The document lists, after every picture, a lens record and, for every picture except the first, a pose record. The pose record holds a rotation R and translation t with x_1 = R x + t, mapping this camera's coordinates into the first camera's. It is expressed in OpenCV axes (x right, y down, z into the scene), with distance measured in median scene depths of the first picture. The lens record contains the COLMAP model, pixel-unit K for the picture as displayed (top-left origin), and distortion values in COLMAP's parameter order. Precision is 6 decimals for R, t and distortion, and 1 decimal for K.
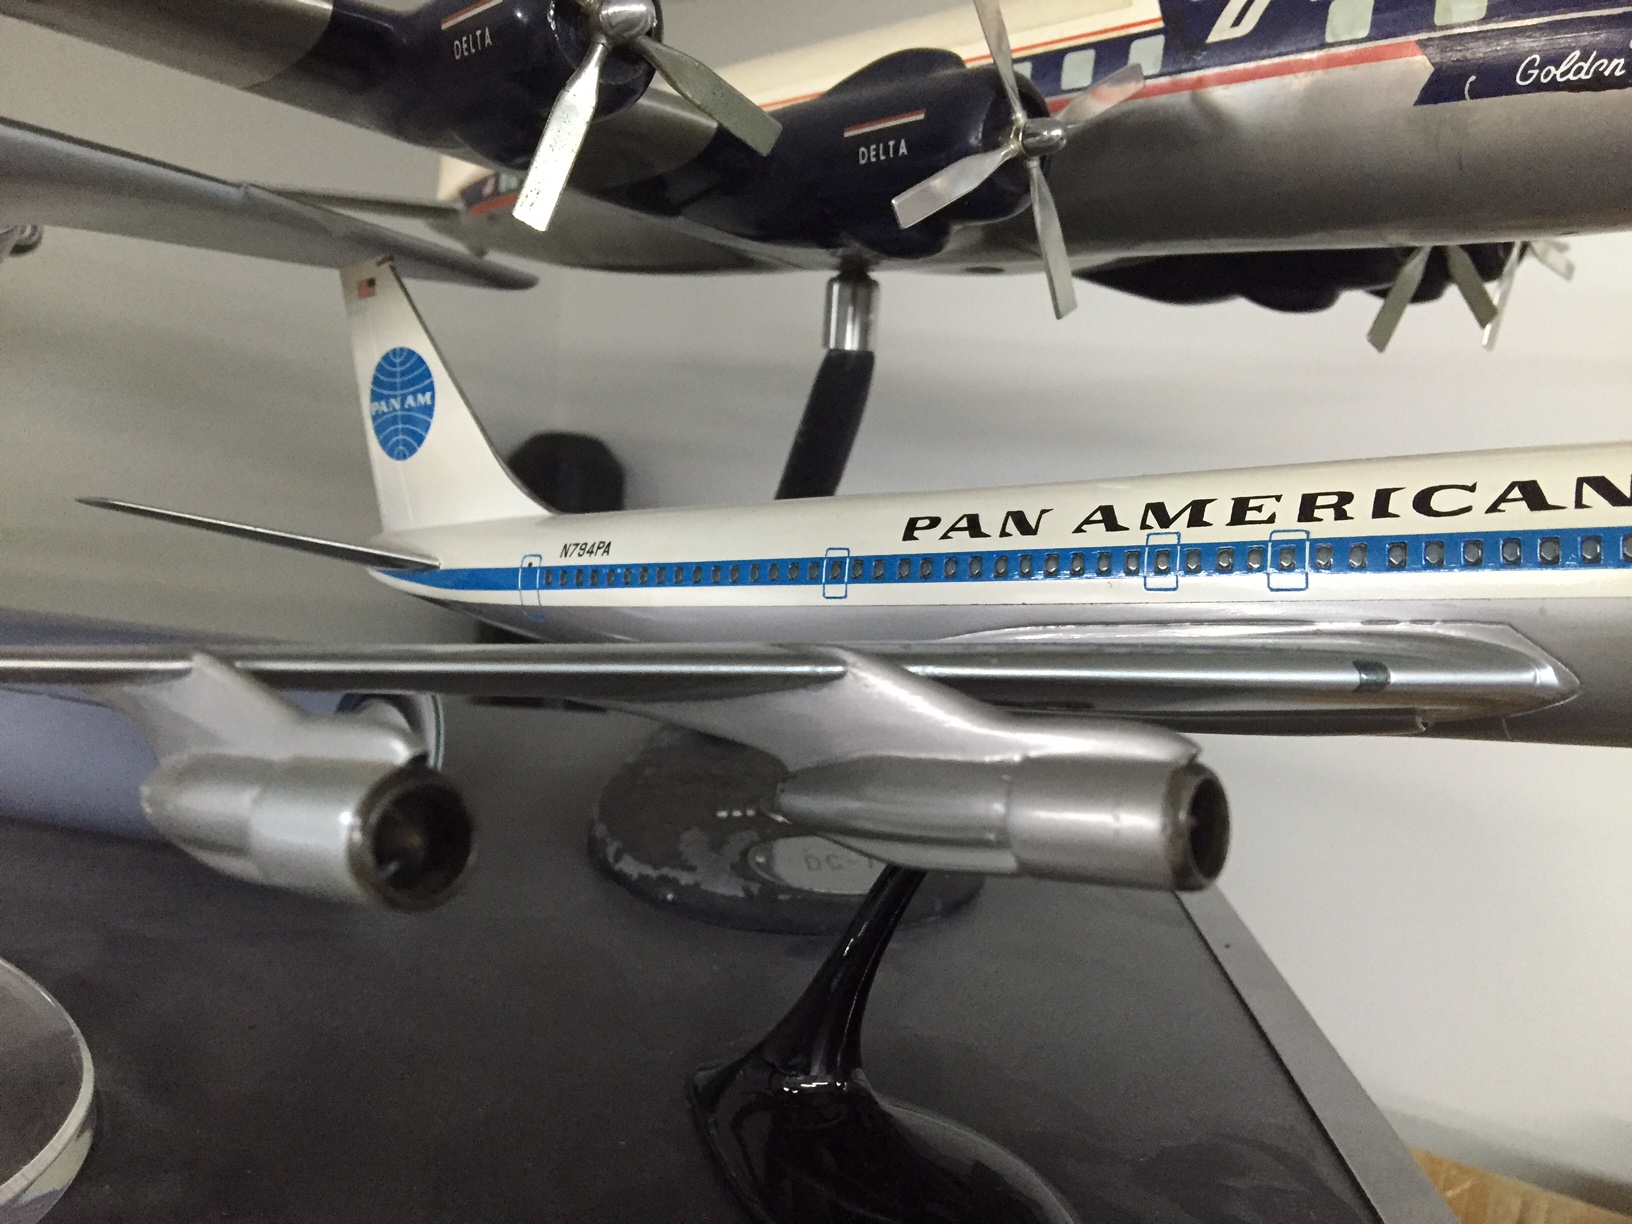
lens RADIAL K [[1390.9, 0, 816.0], [0, 1390.9, 612.0], [0, 0, 1]] dist [0.047813, -0.070279]
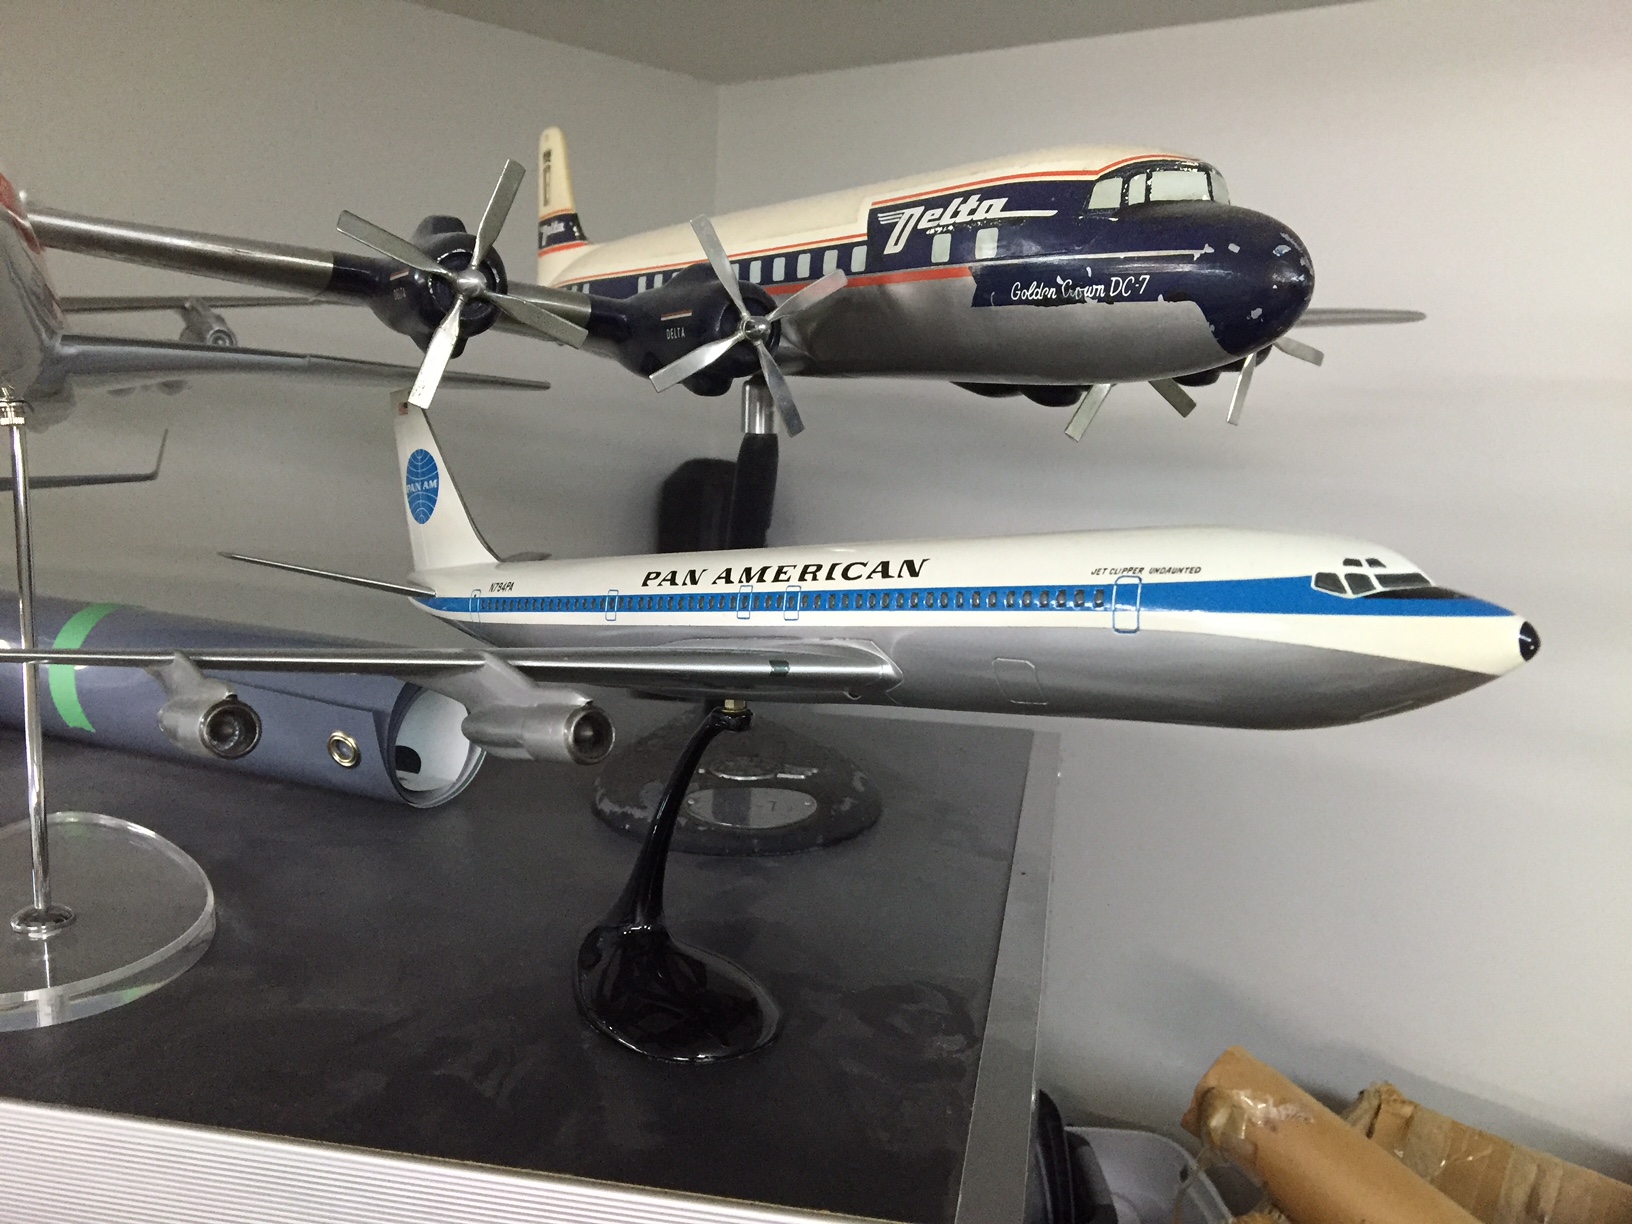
lens RADIAL K [[1385.3, 0, 816.0], [0, 1385.3, 612.0], [0, 0, 1]] dist [0.093493, -0.175917]
pose [[0.985316, 0.001662, -0.170734, 0.536303], [-0.001663, 0.999999, 0.000138, -0.020741], [0.170734, 0.000148, 0.985317, -0.579607]]
